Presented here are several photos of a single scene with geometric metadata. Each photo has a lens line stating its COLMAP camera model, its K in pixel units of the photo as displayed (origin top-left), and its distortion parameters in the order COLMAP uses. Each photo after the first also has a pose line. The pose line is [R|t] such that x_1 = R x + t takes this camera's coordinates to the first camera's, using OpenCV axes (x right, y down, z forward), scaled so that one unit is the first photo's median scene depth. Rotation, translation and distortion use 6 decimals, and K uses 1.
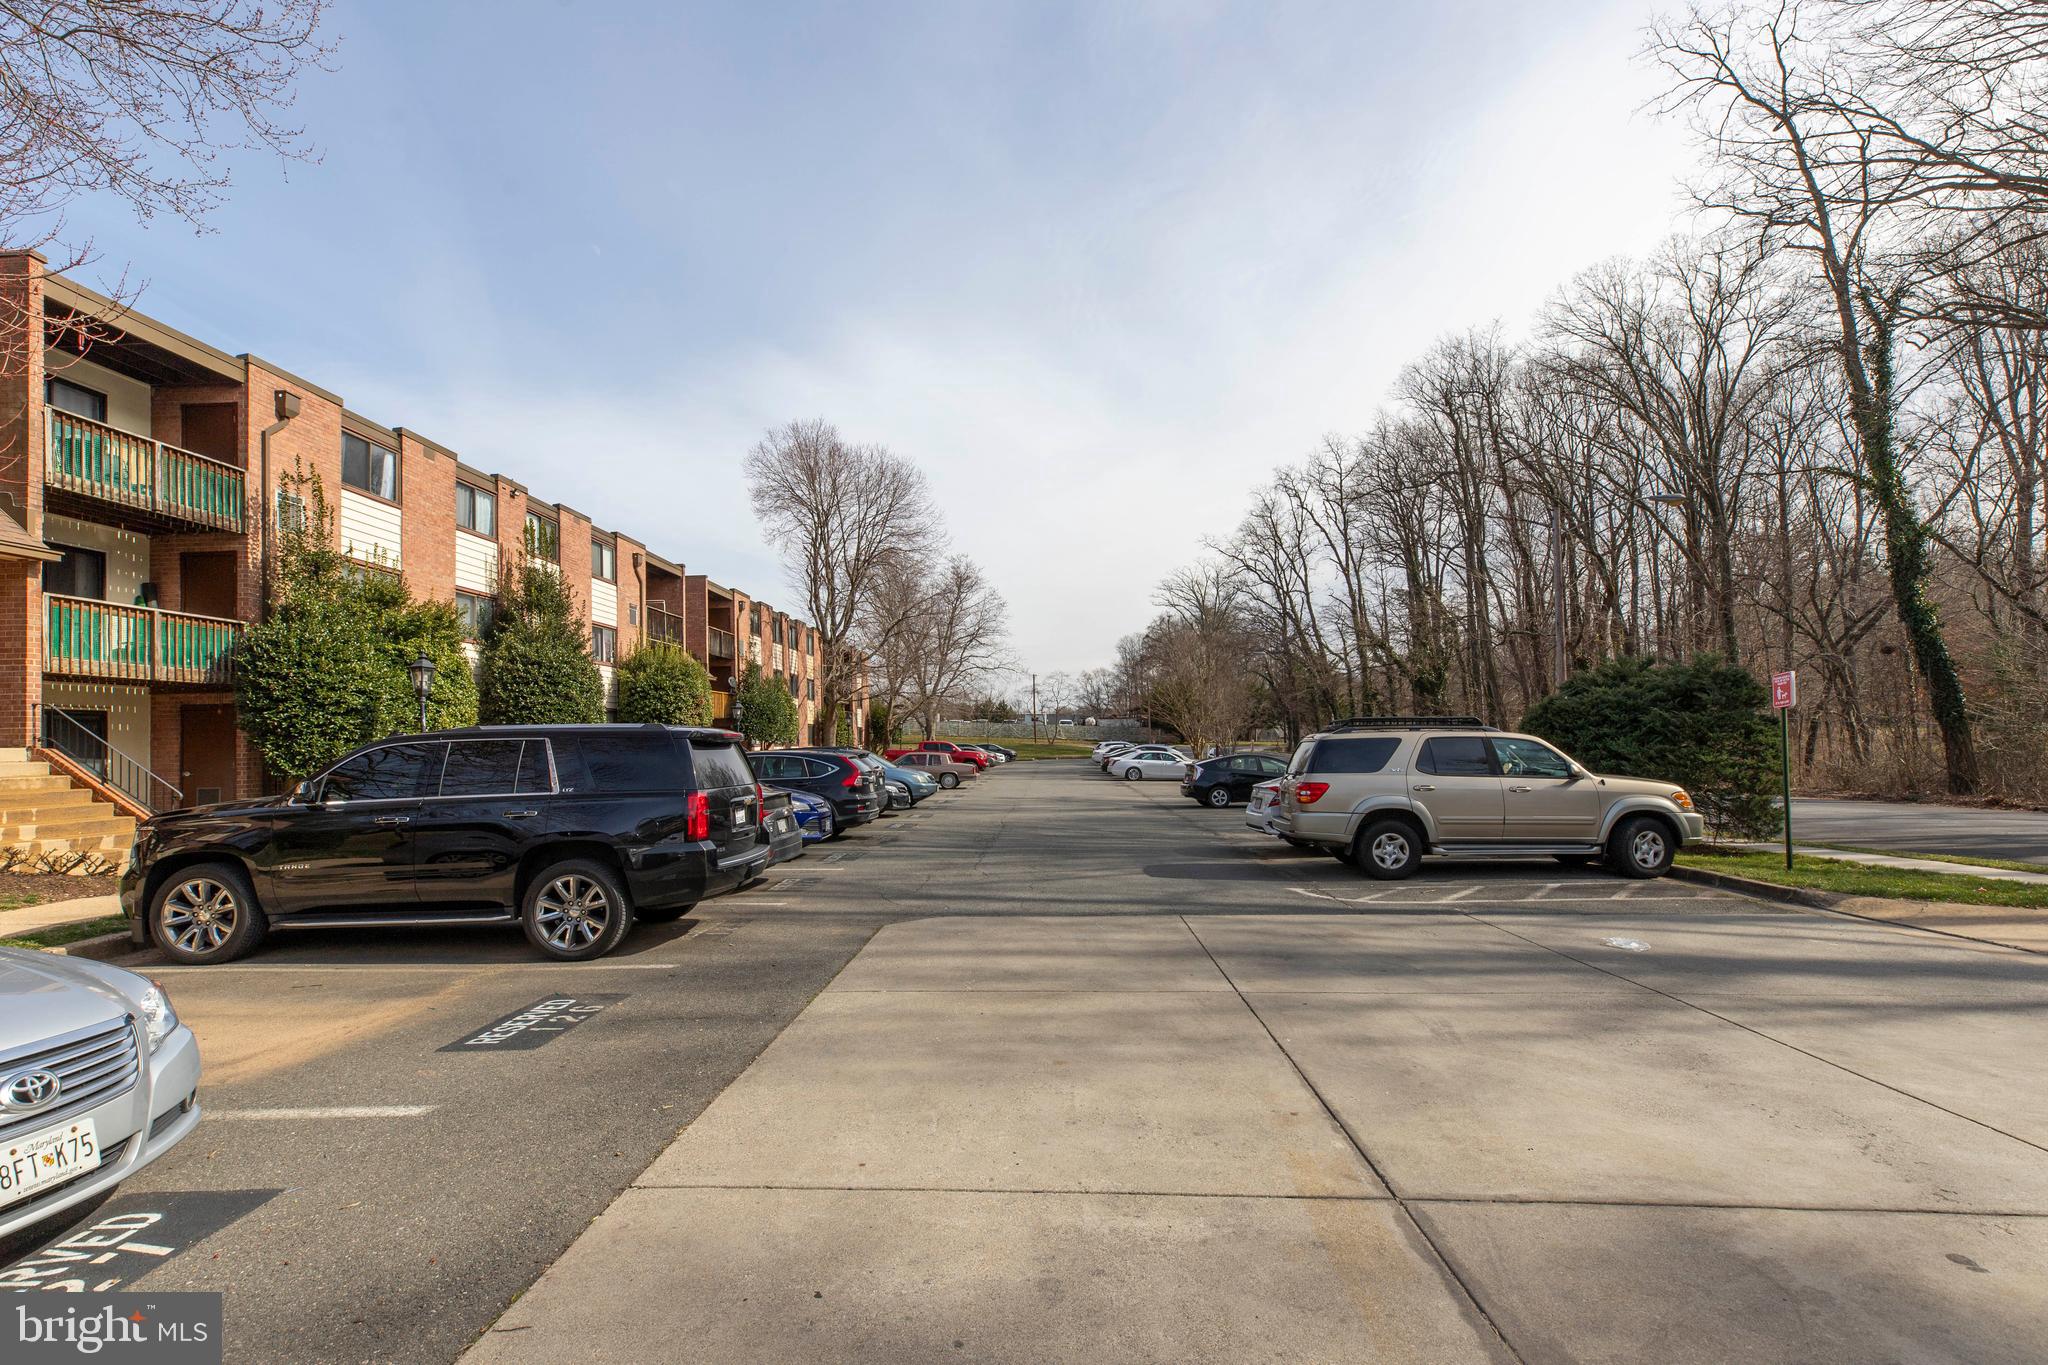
lens RADIAL K [[987.3, 0, 1030.3], [0, 987.3, 706.8], [0, 0, 1]] dist [0.005887, -0.000729]
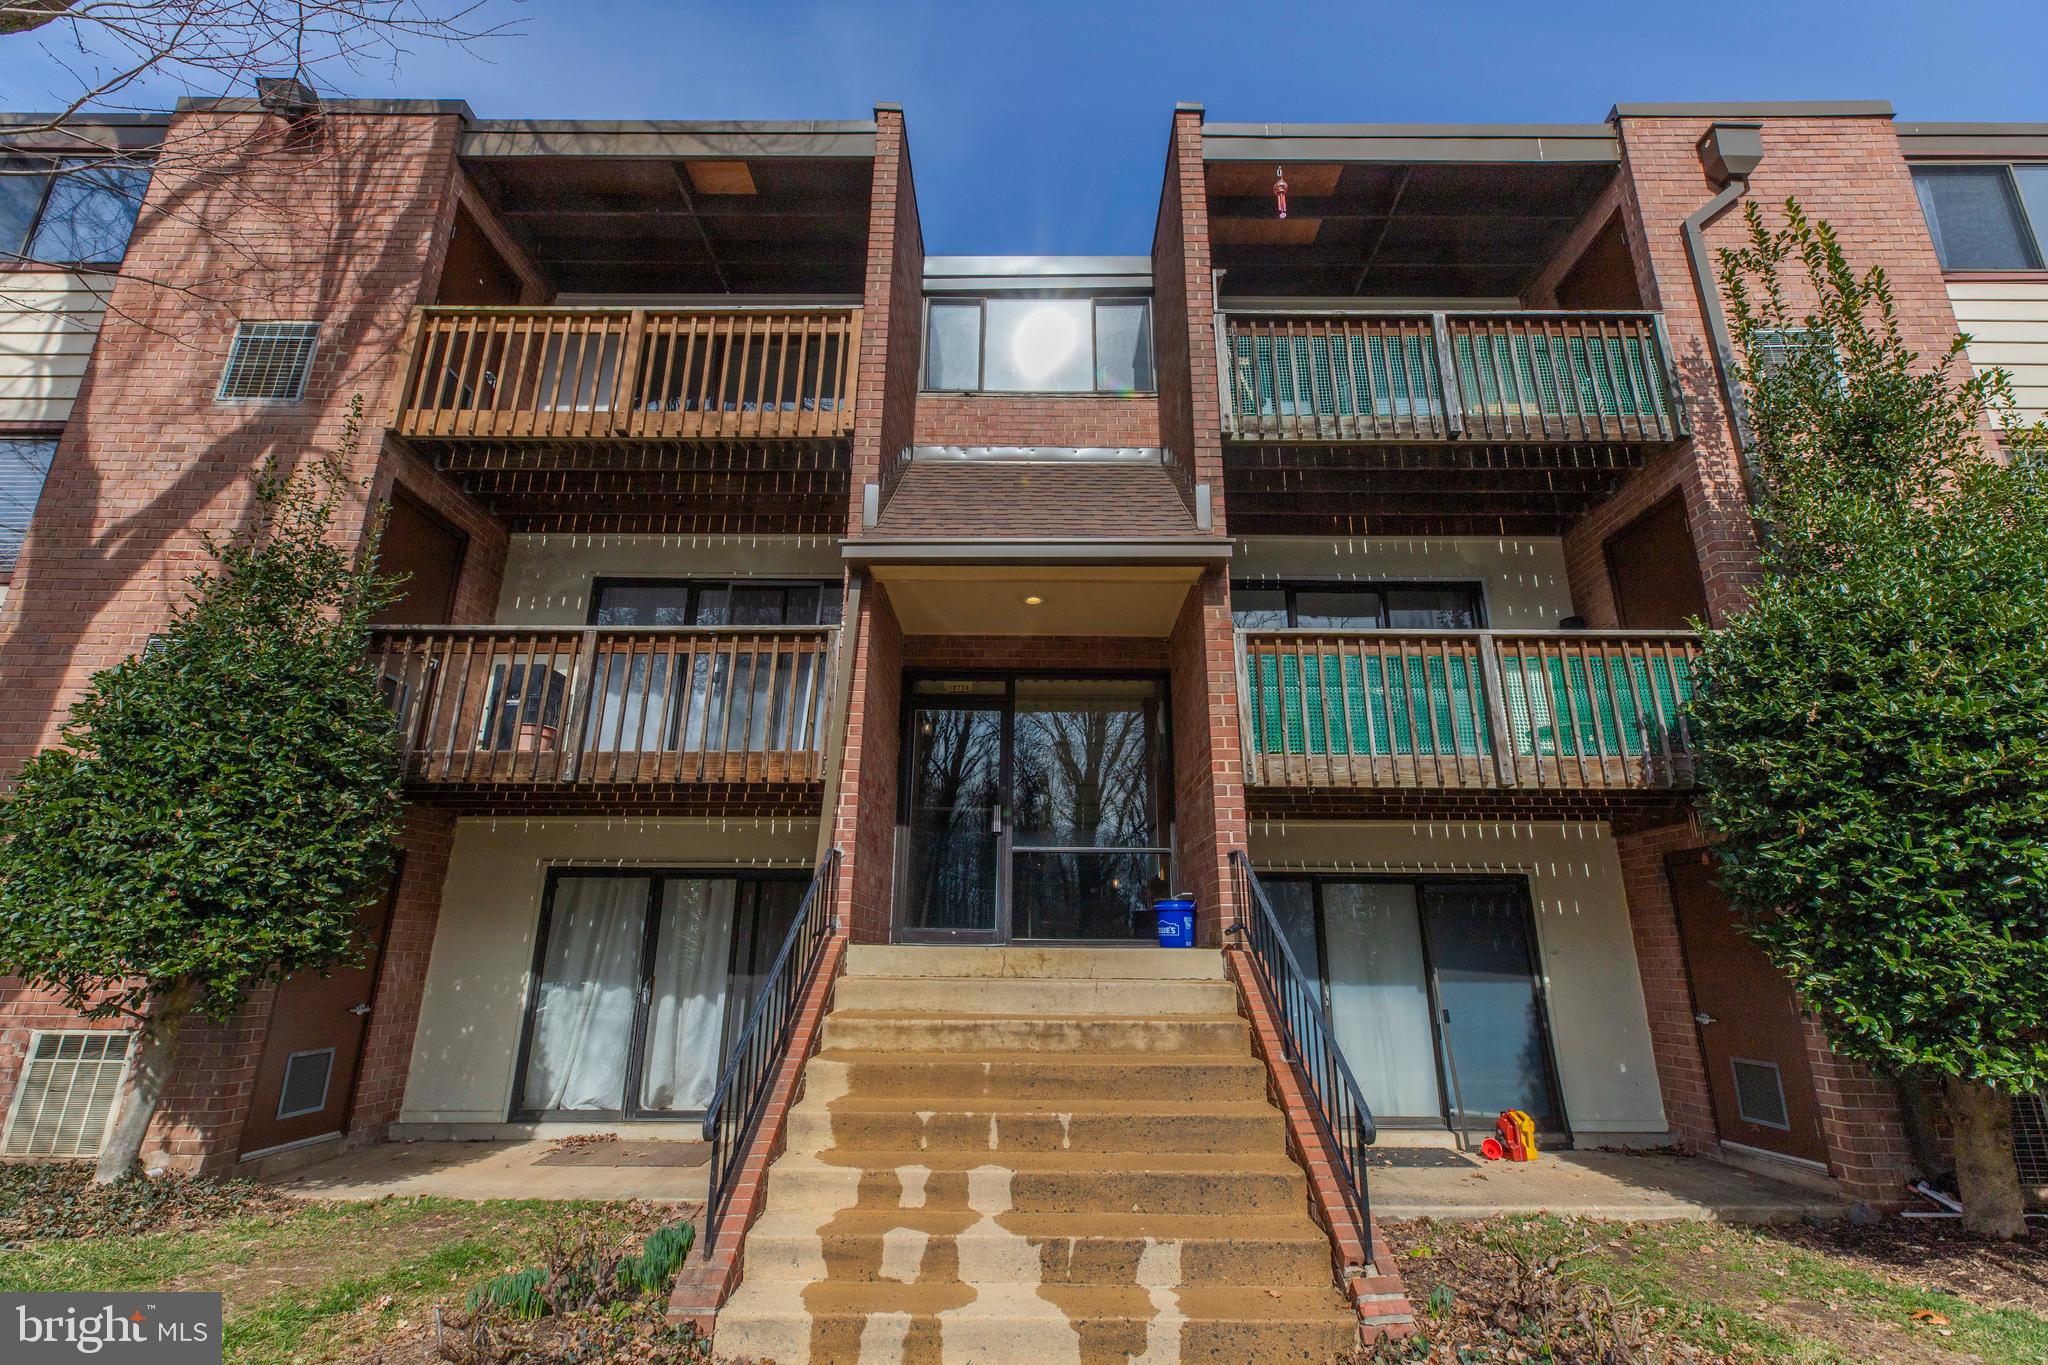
lens RADIAL K [[920.8, 0, 1024.0], [0, 920.8, 682.5], [0, 0, 1]] dist [0.001438, 0.000060]
pose [[0.016771, -0.266230, -0.963764, -0.462898], [0.028701, 0.963630, -0.265694, 0.026986], [0.999447, -0.023205, 0.023802, 0.737988]]
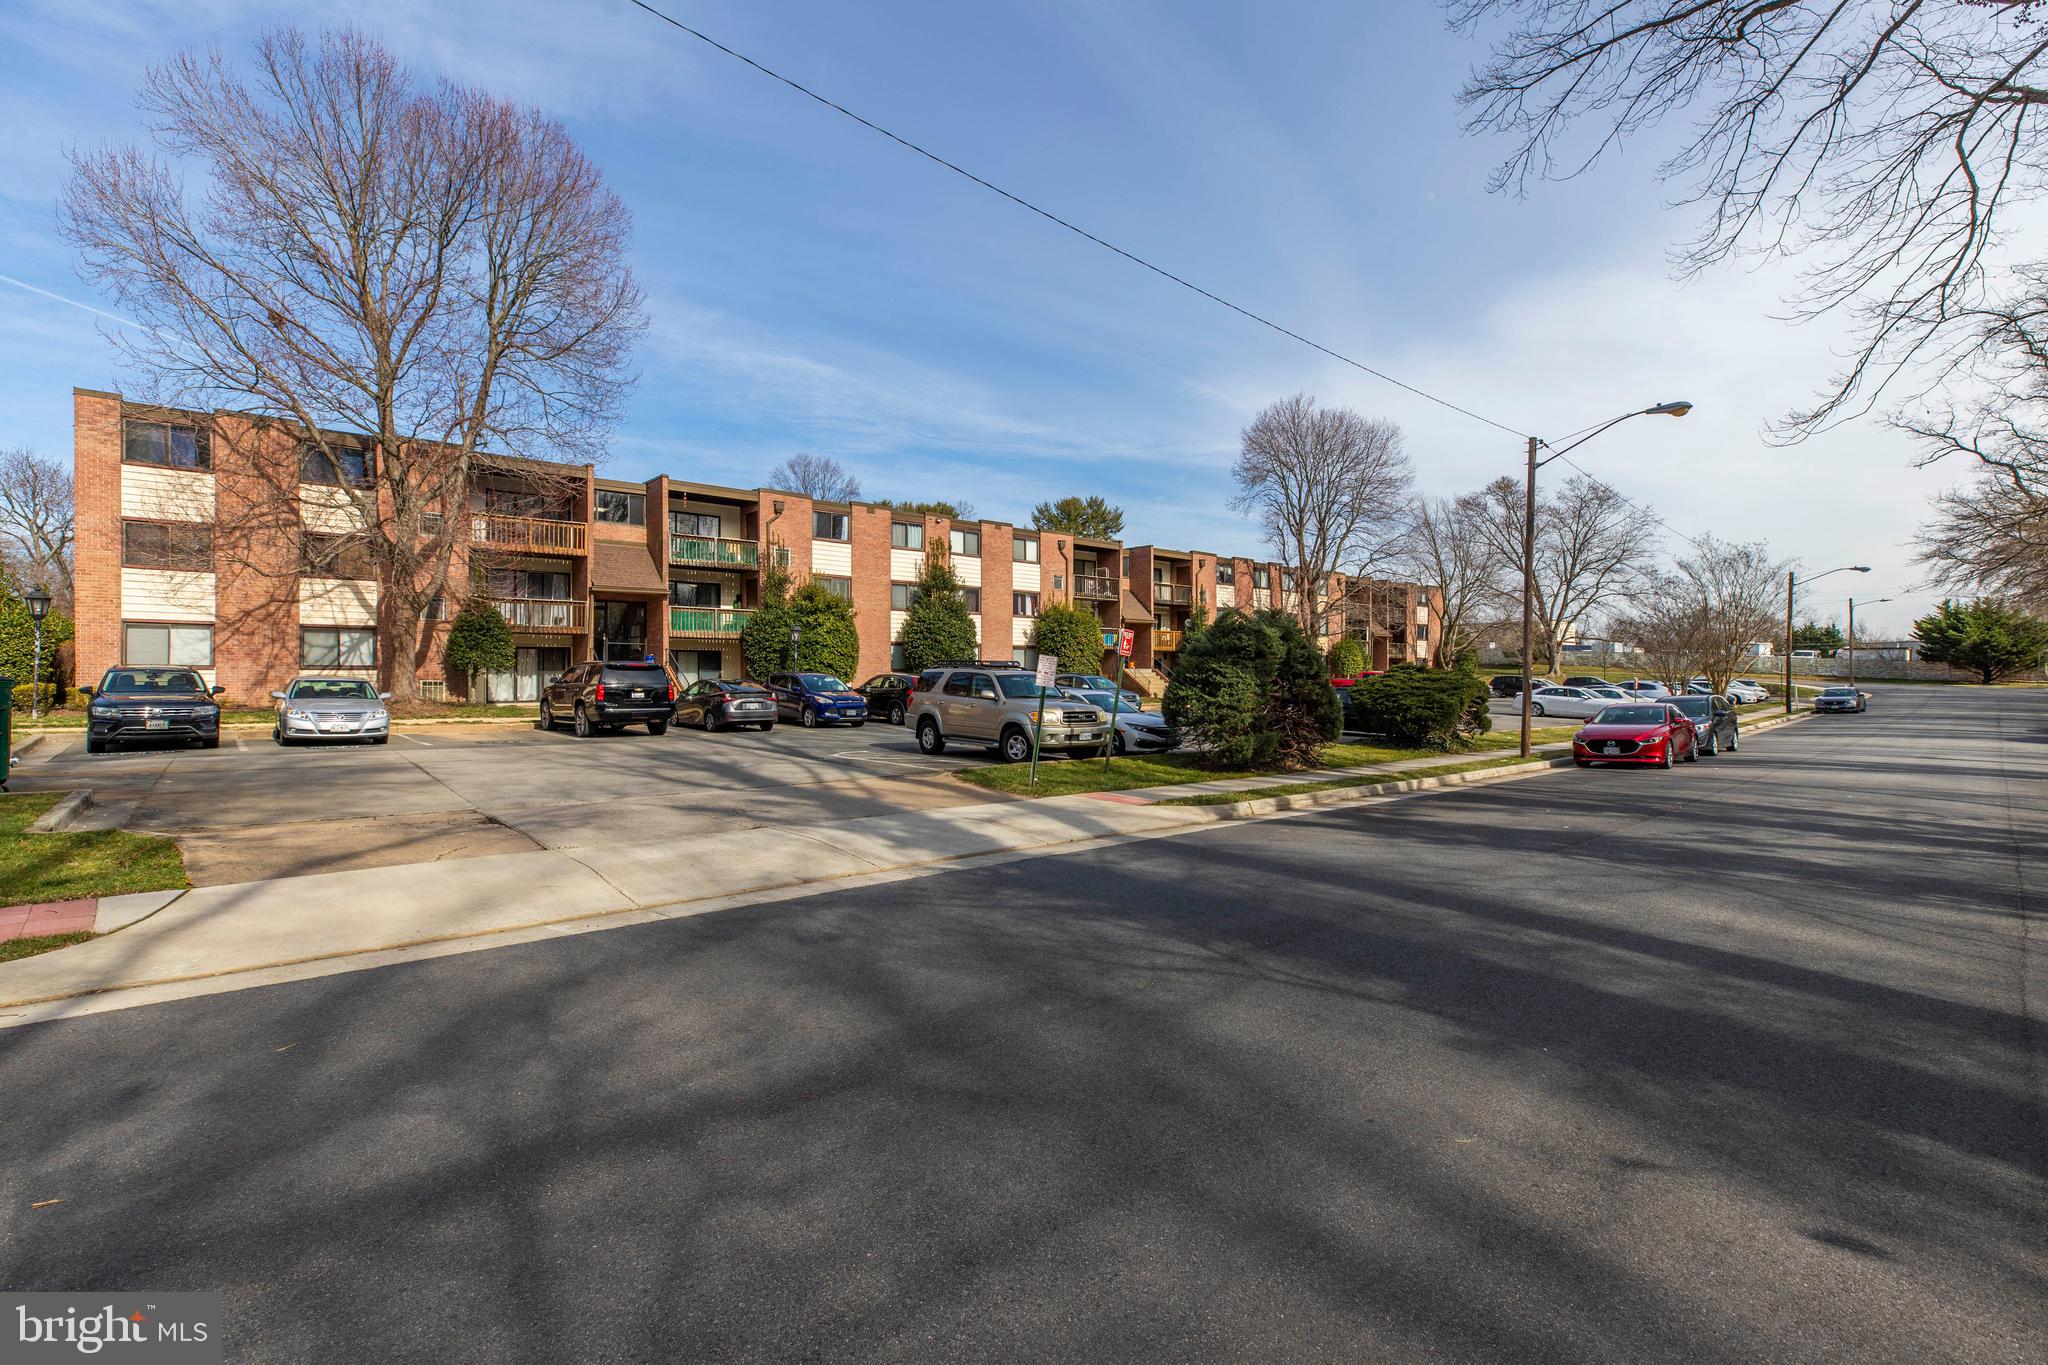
lens RADIAL K [[921.5, 0, 1019.4], [0, 921.5, 672.0], [0, 0, 1]] dist [0.002006, 0.000350]
pose [[0.680279, 0.020301, -0.732672, 1.170862], [0.009367, 0.999294, 0.036386, -0.018036], [0.732893, -0.031616, 0.679609, 0.024225]]
